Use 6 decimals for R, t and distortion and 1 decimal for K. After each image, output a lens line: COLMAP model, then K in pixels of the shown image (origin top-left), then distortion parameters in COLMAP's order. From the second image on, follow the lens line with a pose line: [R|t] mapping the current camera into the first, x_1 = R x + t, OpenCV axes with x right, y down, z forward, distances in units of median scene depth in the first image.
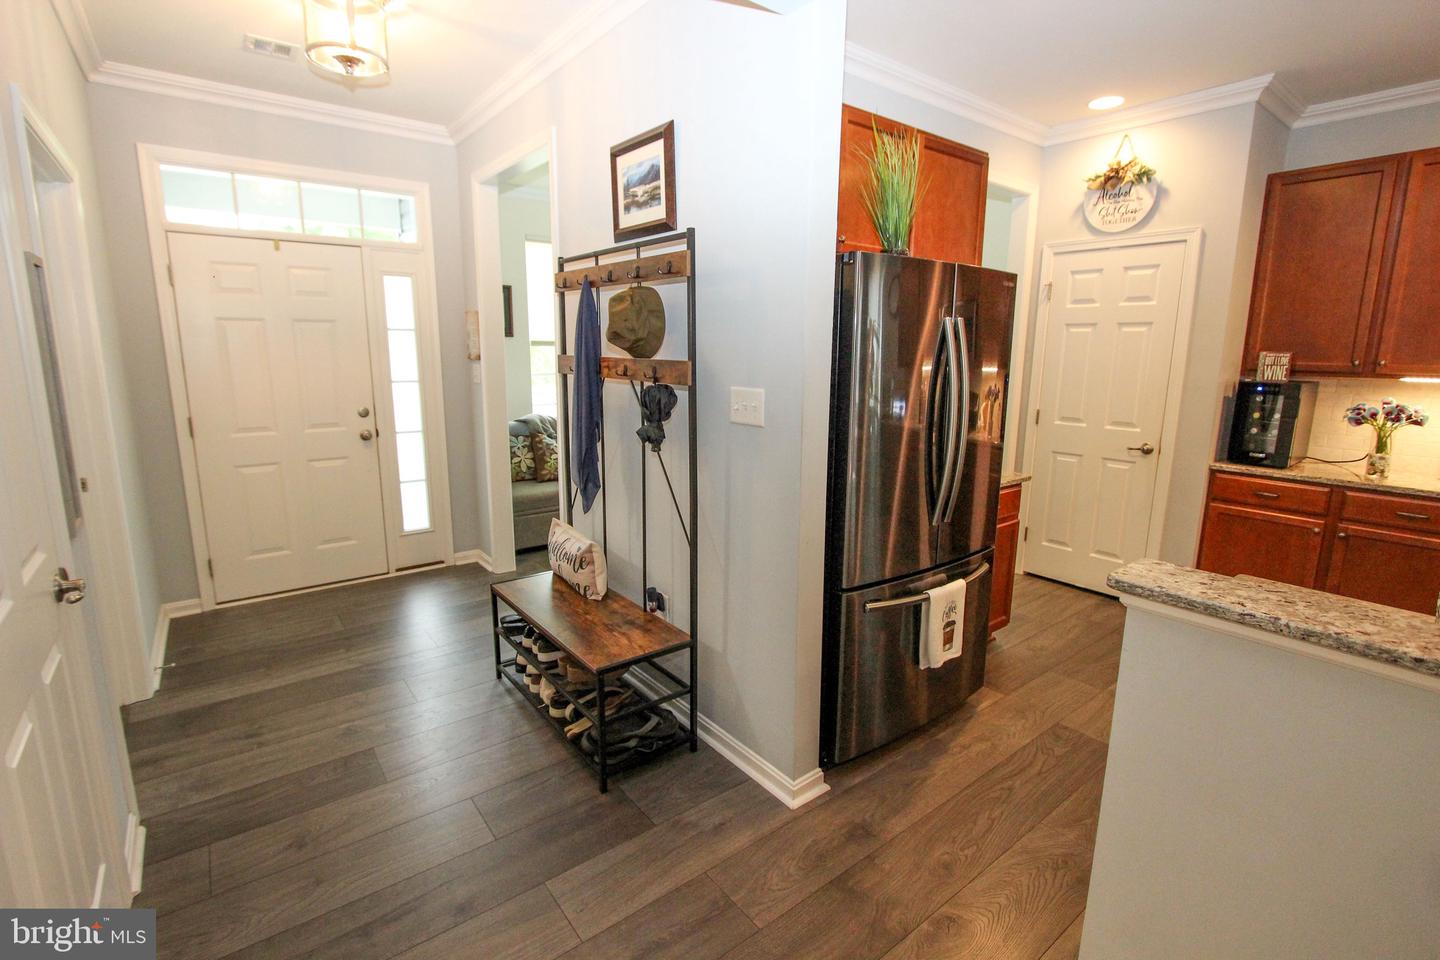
lens RADIAL K [[661.4, 0, 715.0], [0, 661.4, 470.3], [0, 0, 1]] dist [-0.020464, 0.001036]
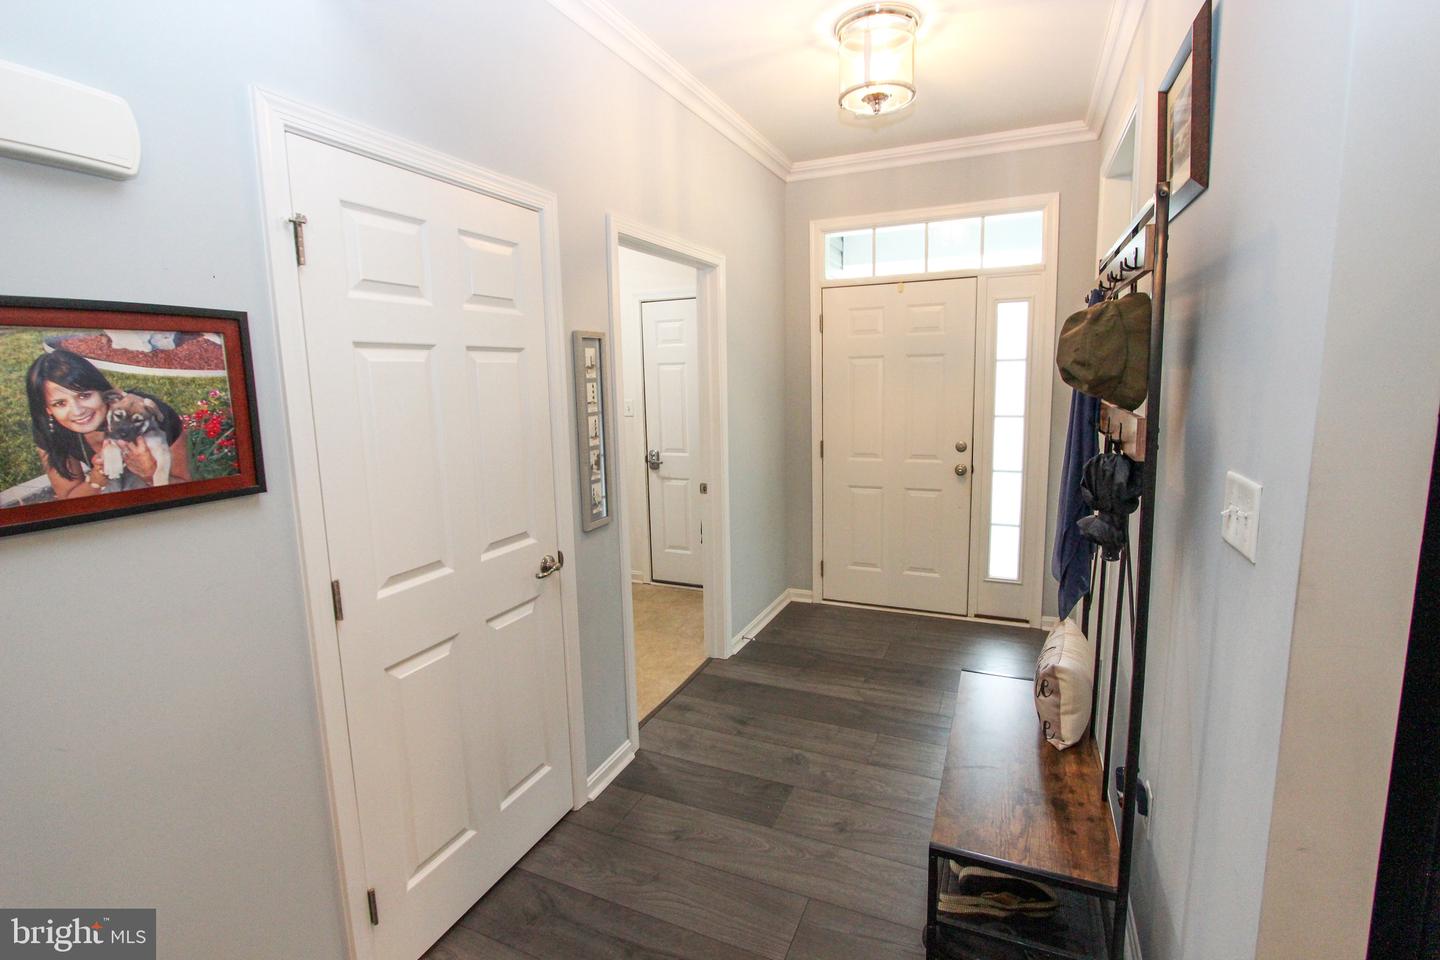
lens RADIAL K [[661.4, 0, 715.0], [0, 661.4, 470.3], [0, 0, 1]] dist [-0.020464, 0.001036]
pose [[0.473943, 0.104680, -0.874311, 0.164010], [-0.131902, 0.990146, 0.047048, -0.056933], [0.870620, 0.093025, 0.483080, 0.238589]]
